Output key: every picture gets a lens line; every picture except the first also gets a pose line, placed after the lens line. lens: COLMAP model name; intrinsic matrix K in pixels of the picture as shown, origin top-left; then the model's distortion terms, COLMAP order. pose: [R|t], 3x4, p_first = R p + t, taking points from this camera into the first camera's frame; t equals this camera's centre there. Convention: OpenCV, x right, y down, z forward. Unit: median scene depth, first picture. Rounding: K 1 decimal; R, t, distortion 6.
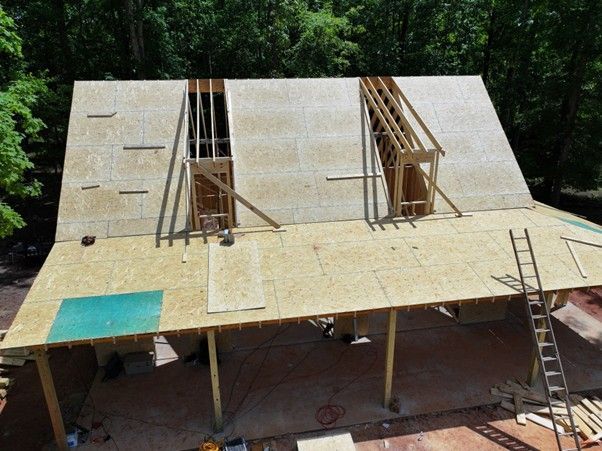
lens RADIAL K [[420.4, 0, 299.6], [0, 420.4, 225.6], [0, 0, 1]] dist [0.005418, 0.006945]
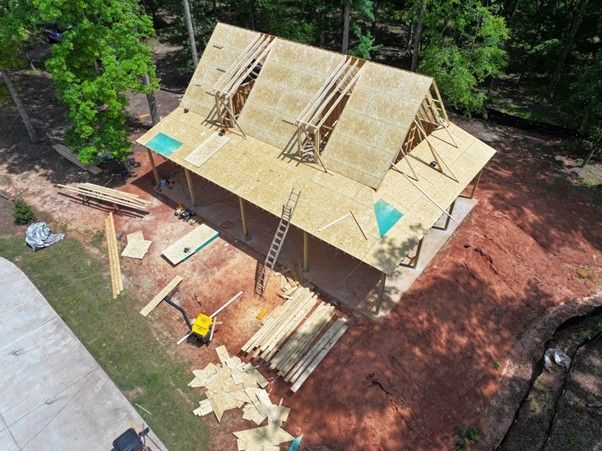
lens RADIAL K [[420.4, 0, 301.0], [0, 420.4, 225.7], [0, 0, 1]] dist [0.005418, 0.006945]
pose [[0.656992, 0.503857, -0.560794, 1.608462], [-0.250053, 0.847389, 0.468408, -0.702830], [0.711221, -0.167512, 0.682718, -0.245308]]
